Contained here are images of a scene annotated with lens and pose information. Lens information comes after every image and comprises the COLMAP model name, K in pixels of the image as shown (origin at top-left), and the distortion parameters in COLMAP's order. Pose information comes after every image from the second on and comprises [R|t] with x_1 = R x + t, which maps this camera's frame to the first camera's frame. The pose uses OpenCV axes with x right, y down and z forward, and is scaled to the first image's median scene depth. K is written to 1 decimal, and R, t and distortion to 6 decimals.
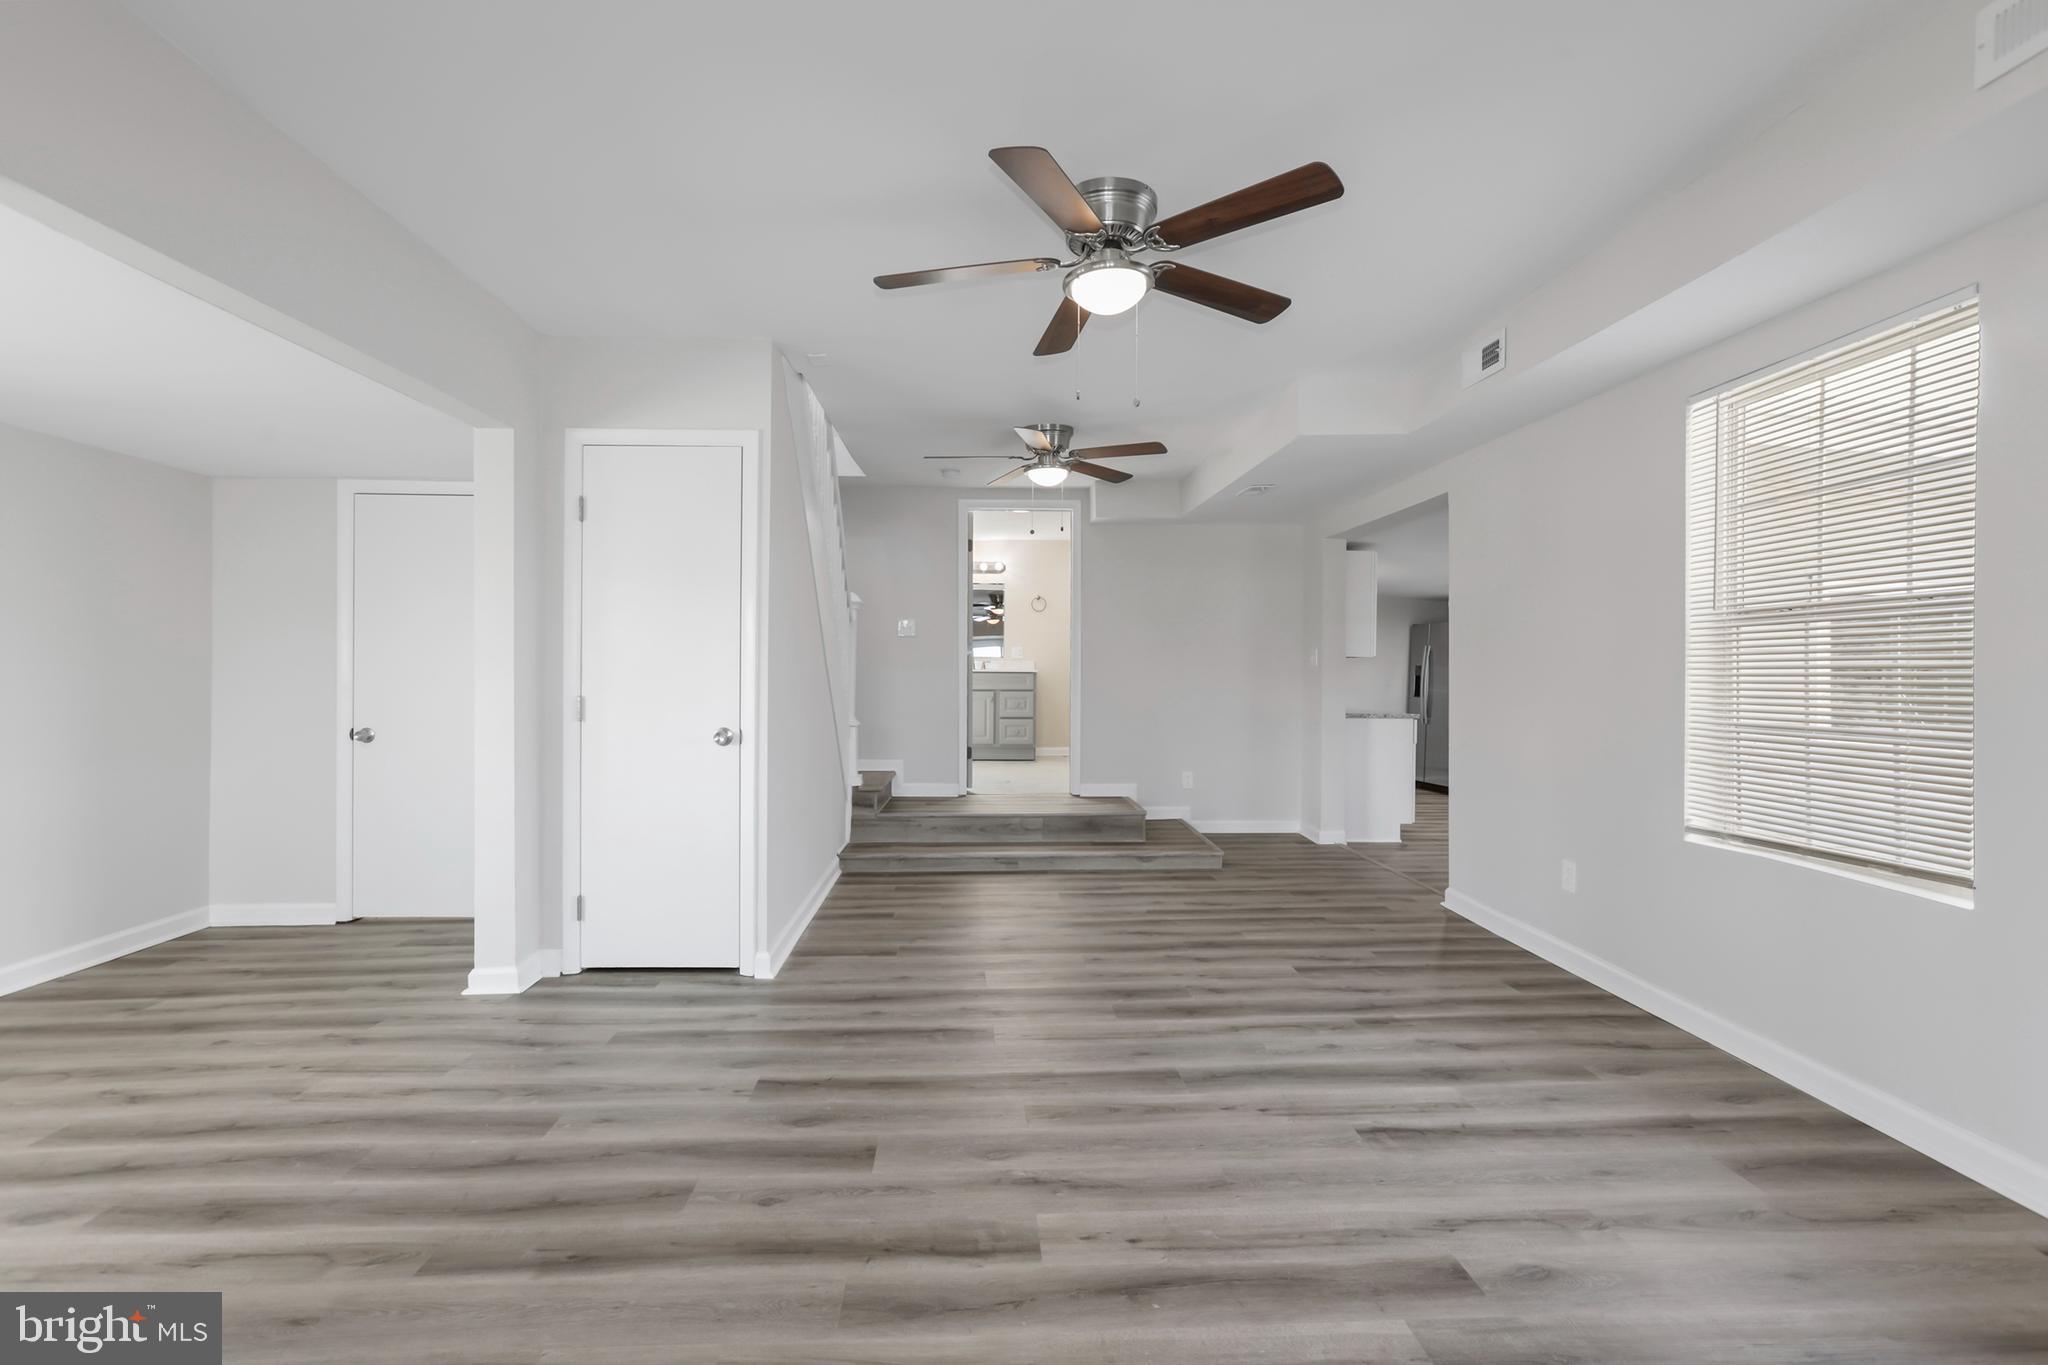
lens RADIAL K [[926.1, 0, 1017.3], [0, 926.1, 669.1], [0, 0, 1]] dist [-0.028897, 0.019591]
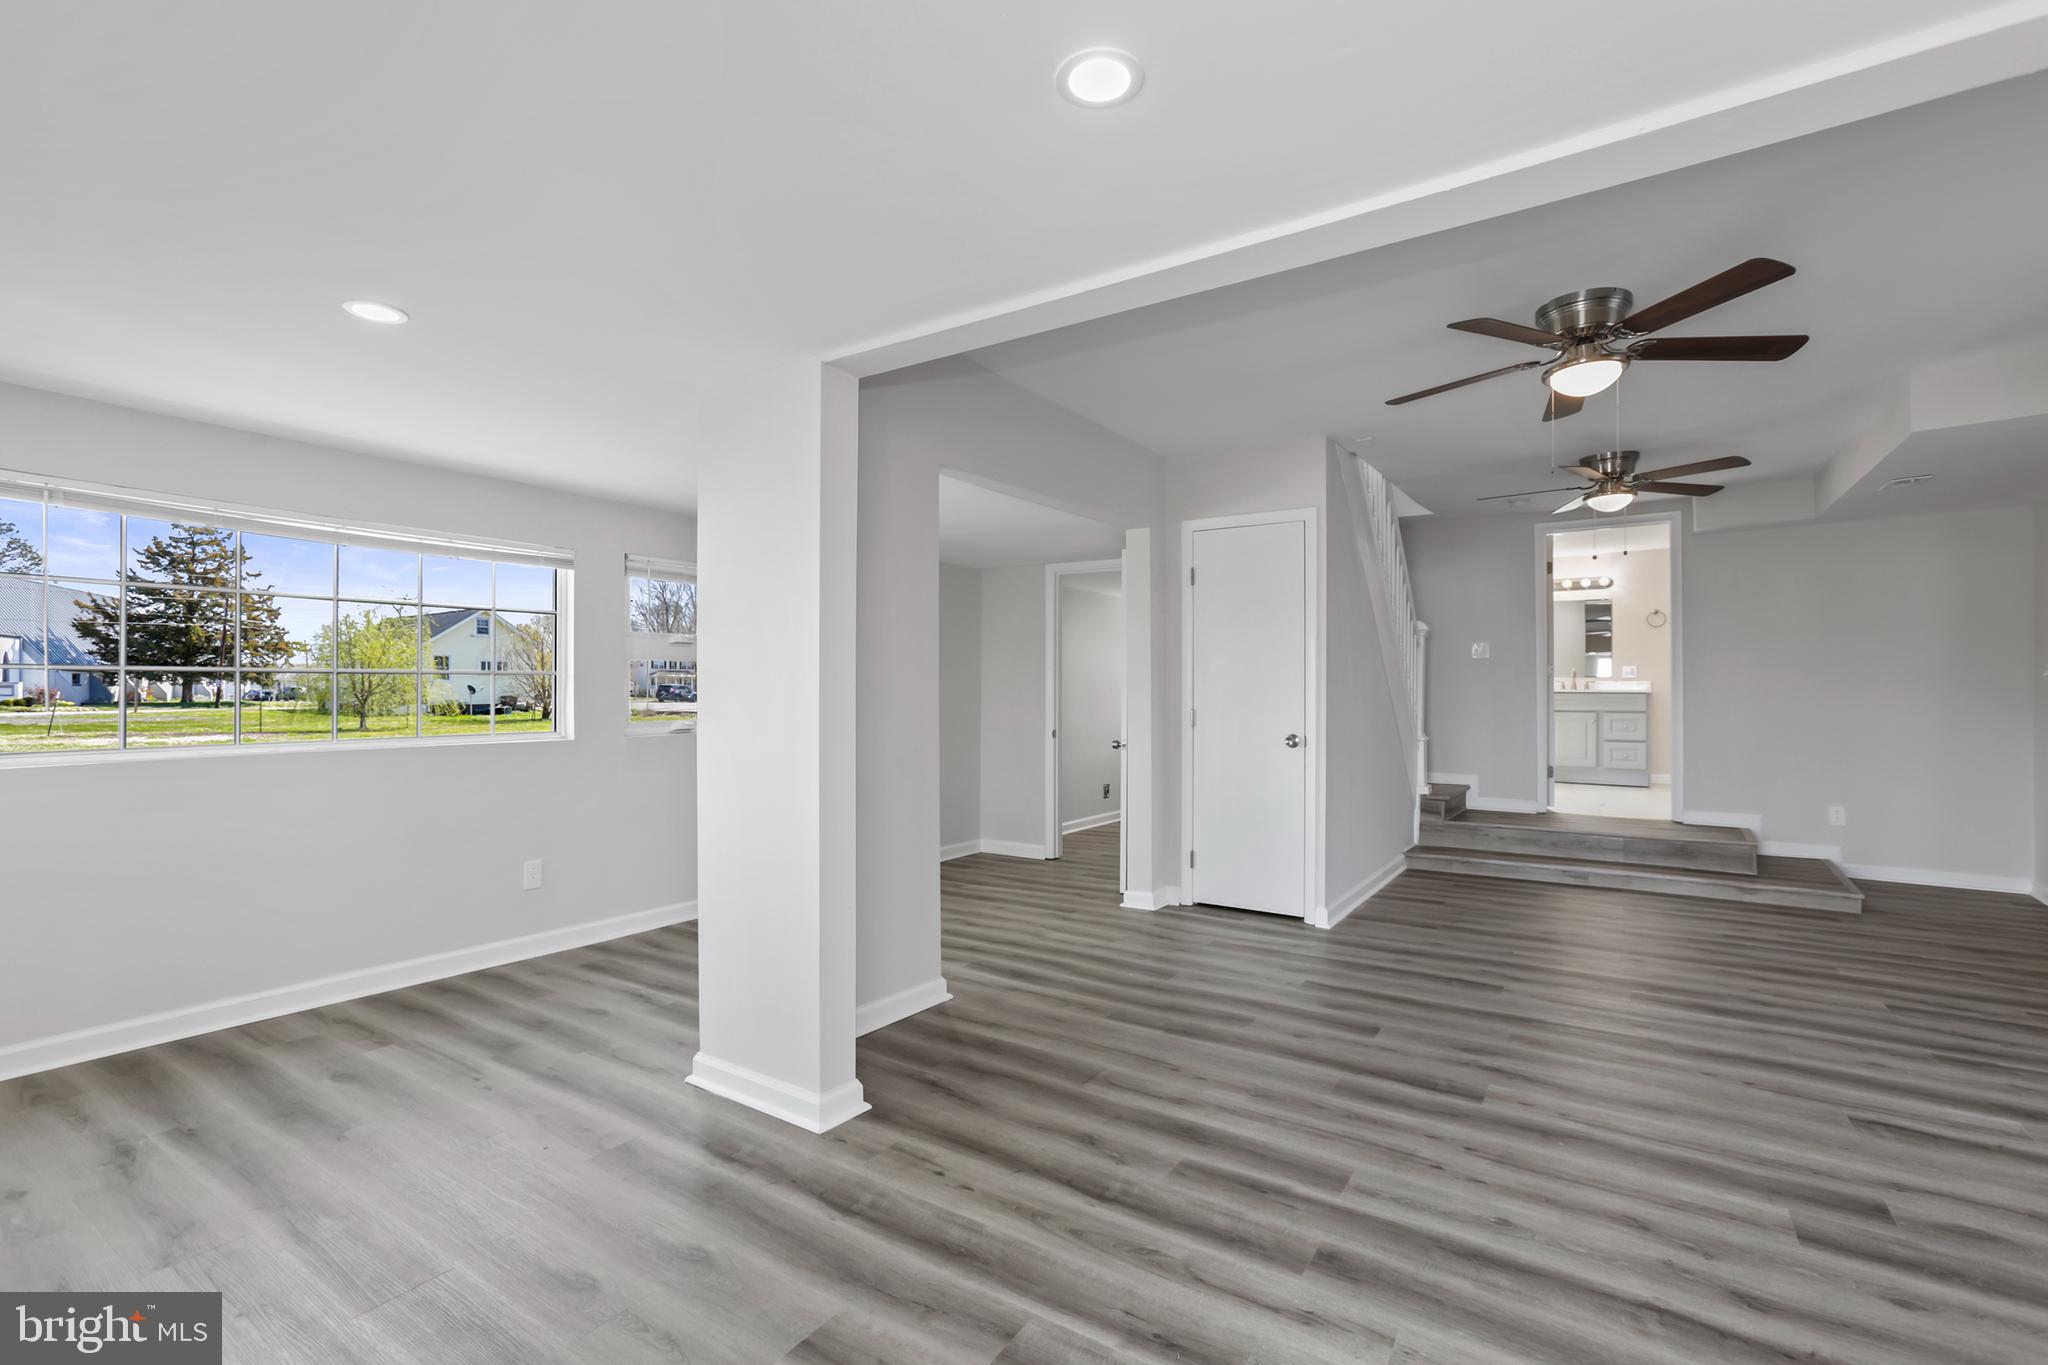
lens RADIAL K [[922.7, 0, 1015.7], [0, 922.7, 683.3], [0, 0, 1]] dist [-0.019785, 0.016862]
pose [[0.800965, -0.007490, -0.598664, 0.178260], [0.003075, 0.999960, -0.008396, 0.000039], [0.598703, 0.004884, 0.800956, -0.339251]]
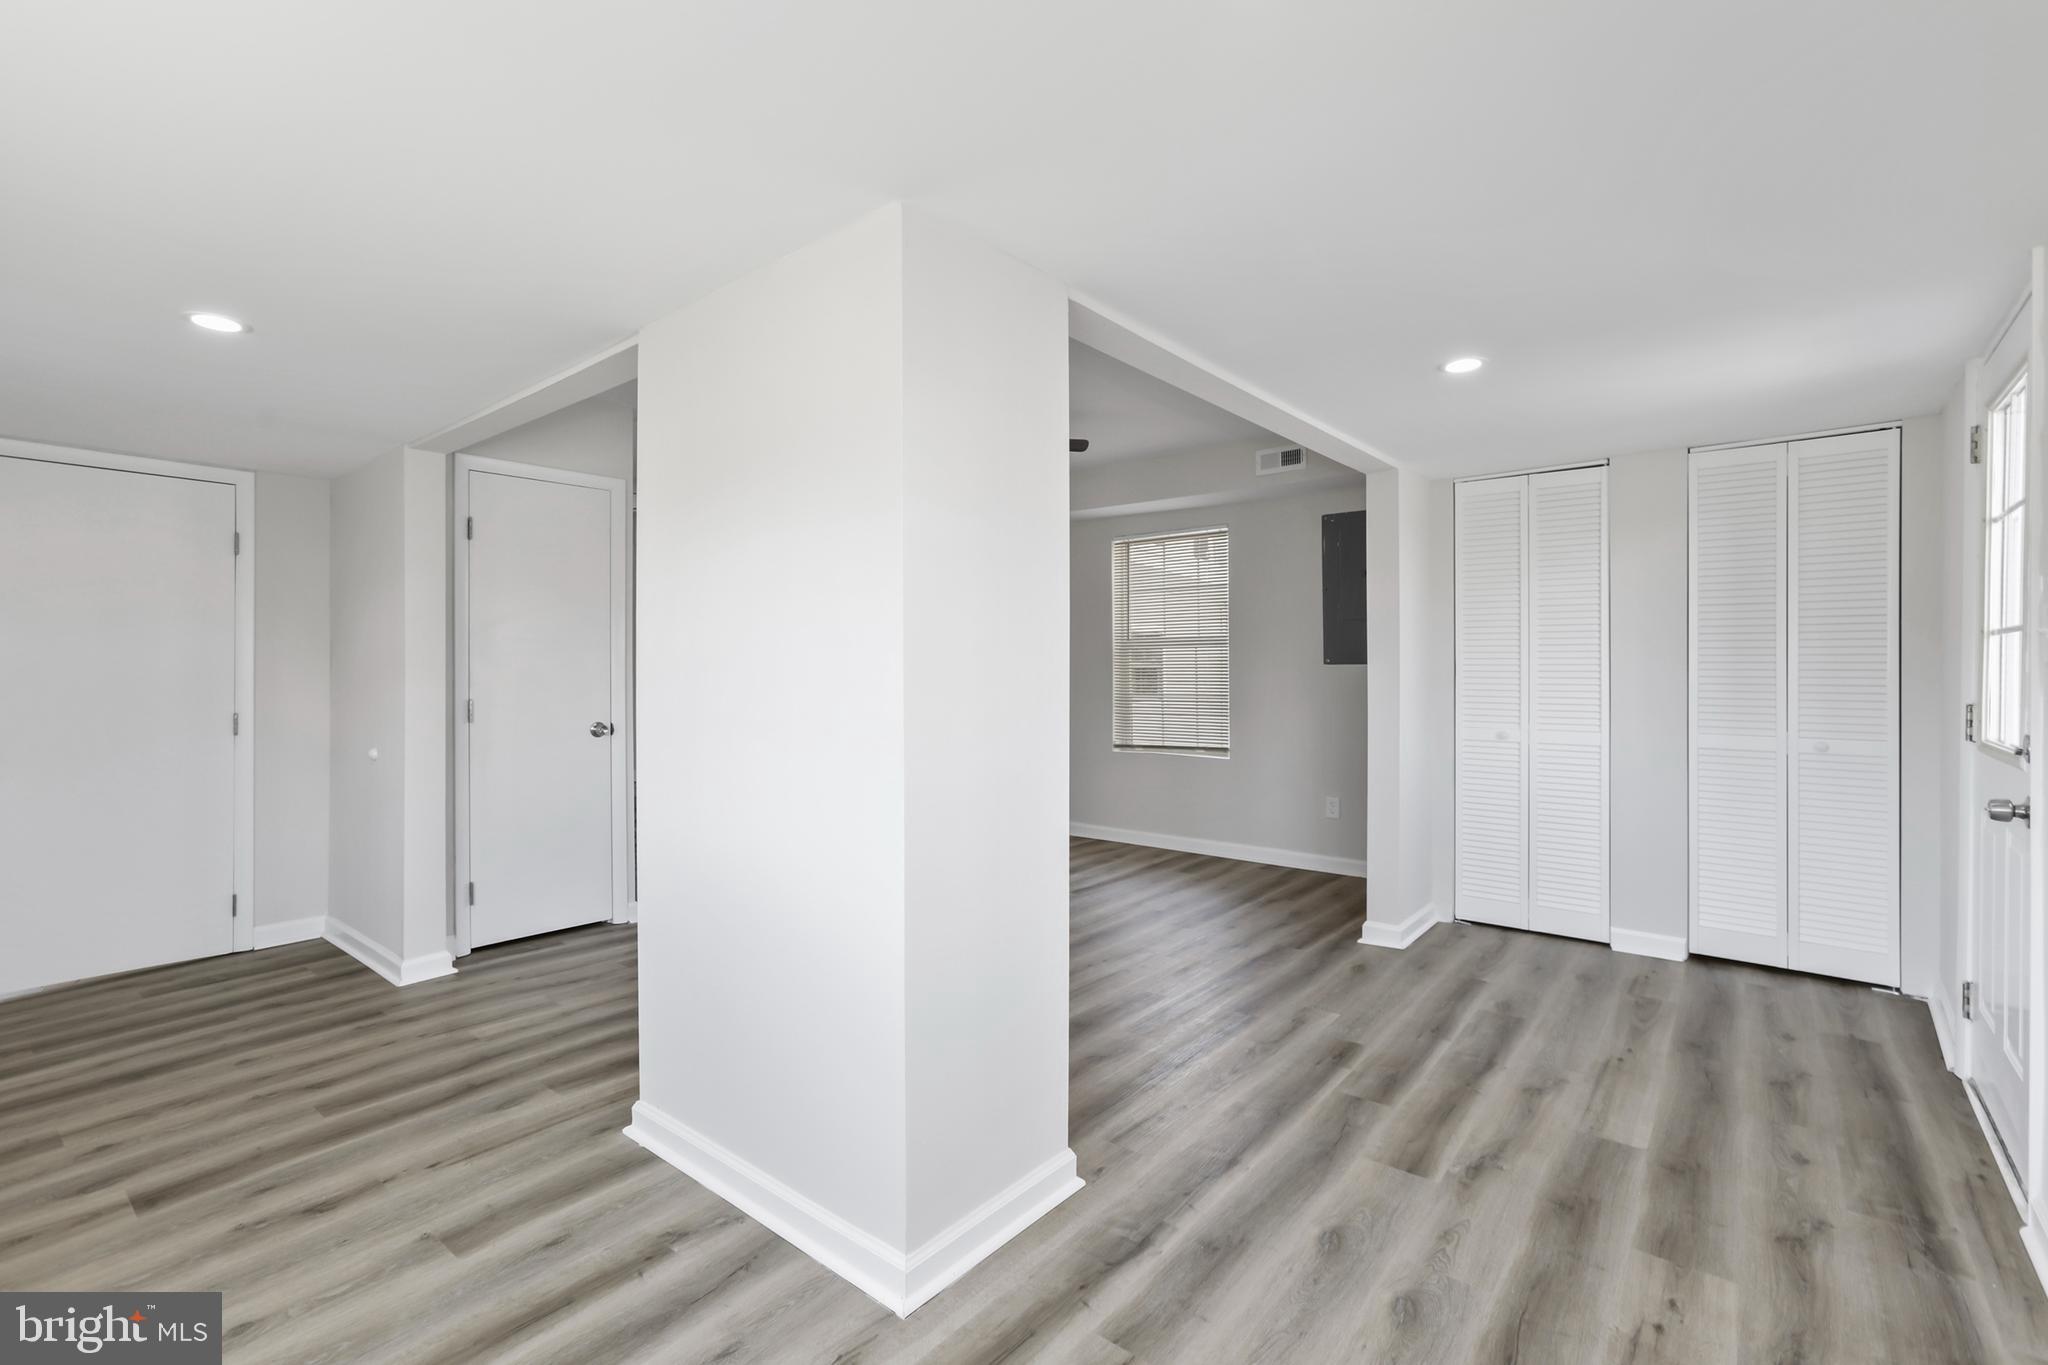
lens RADIAL K [[931.7, 0, 1011.8], [0, 931.7, 668.2], [0, 0, 1]] dist [-0.000192, 0.000435]
pose [[0.677440, -0.007186, 0.735543, -0.953487], [0.008138, 0.999964, 0.002274, -0.006752], [-0.735533, 0.004445, 0.677475, -0.251034]]
